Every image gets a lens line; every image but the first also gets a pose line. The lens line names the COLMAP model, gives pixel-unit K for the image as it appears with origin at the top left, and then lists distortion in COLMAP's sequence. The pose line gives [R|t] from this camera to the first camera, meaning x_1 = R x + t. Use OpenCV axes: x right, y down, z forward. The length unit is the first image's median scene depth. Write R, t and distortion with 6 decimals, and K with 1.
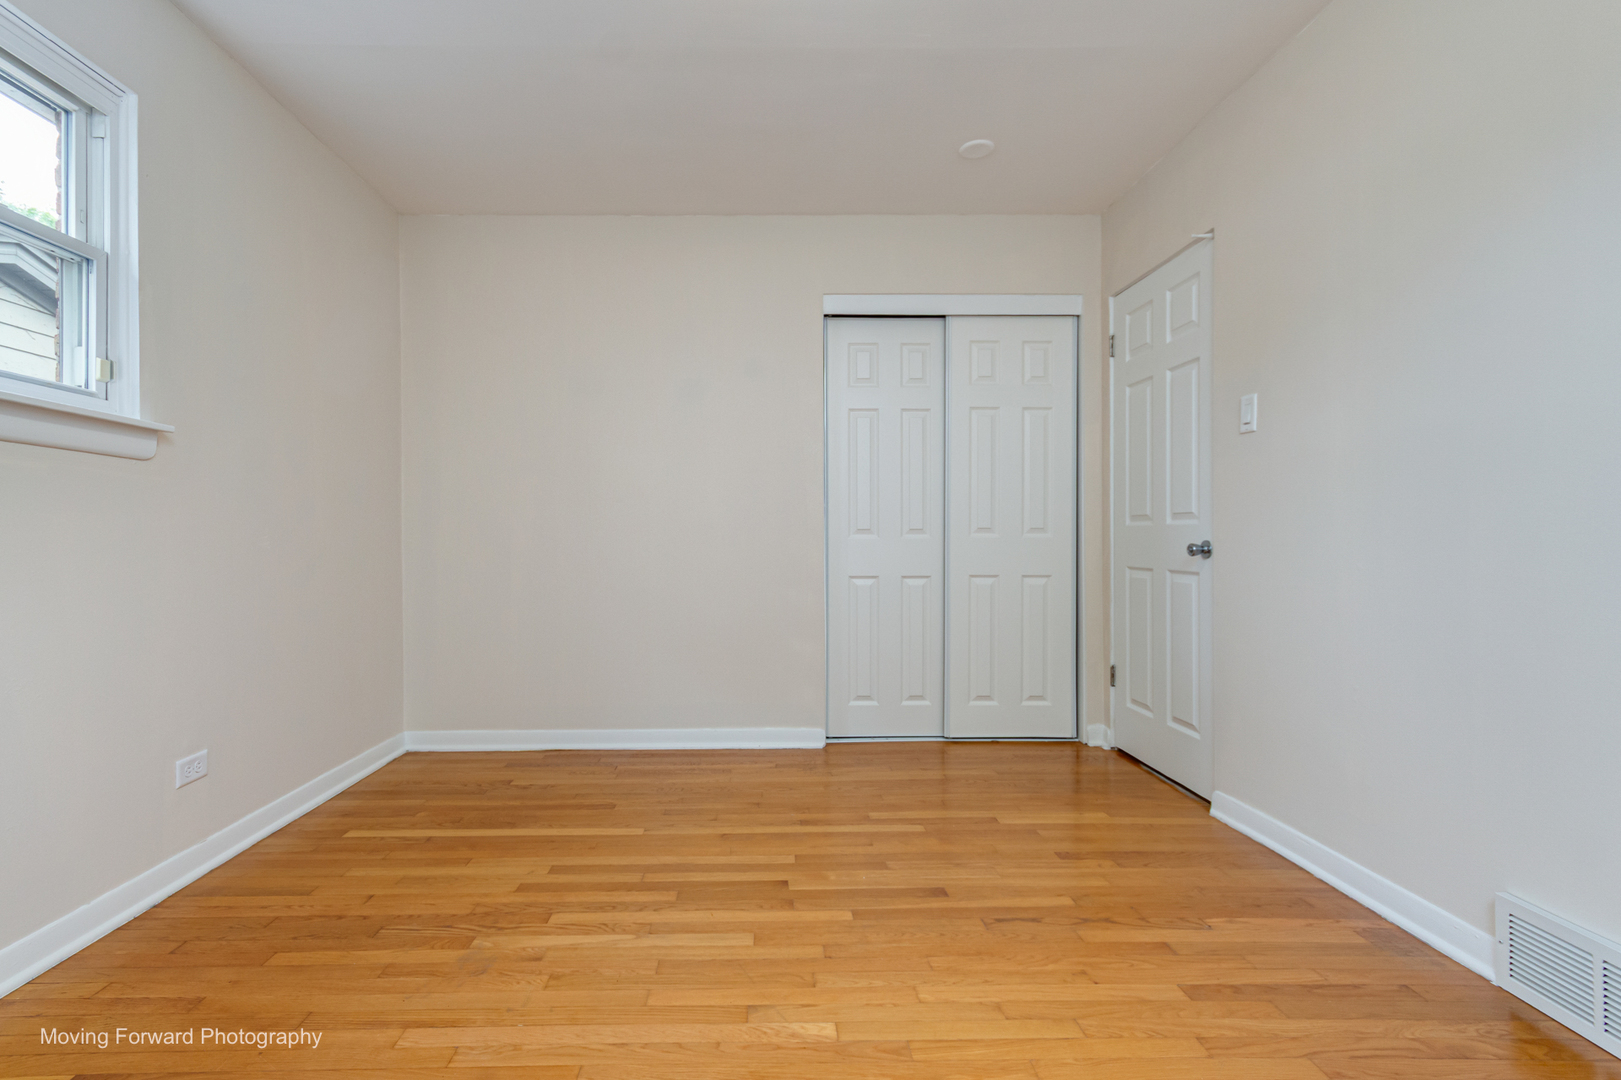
lens RADIAL K [[685.6, 0, 810.5], [0, 685.6, 540.0], [0, 0, 1]] dist [0.000252, -0.000025]
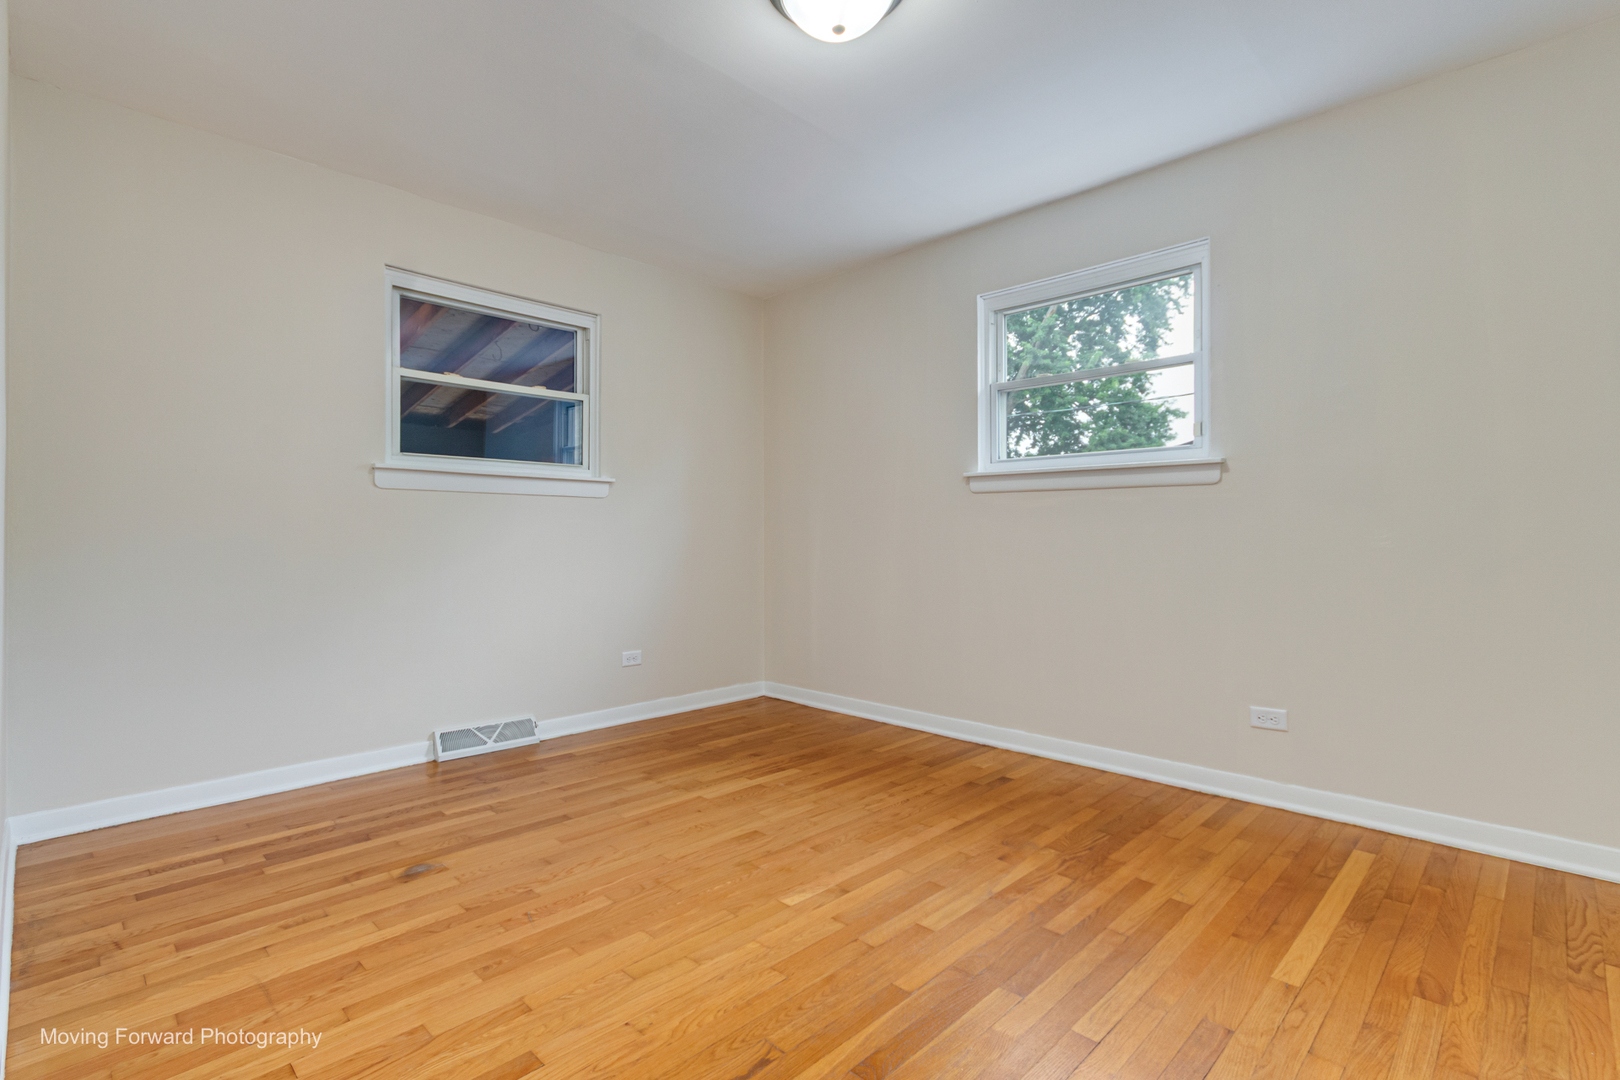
lens RADIAL K [[770.1, 0, 804.5], [0, 770.1, 530.7], [0, 0, 1]] dist [0.000776, 0.009384]
pose [[-0.715614, -0.000886, -0.698495, 0.949889], [0.002070, 0.999992, -0.003390, -0.019648], [0.698493, -0.003872, -0.715606, 1.868774]]
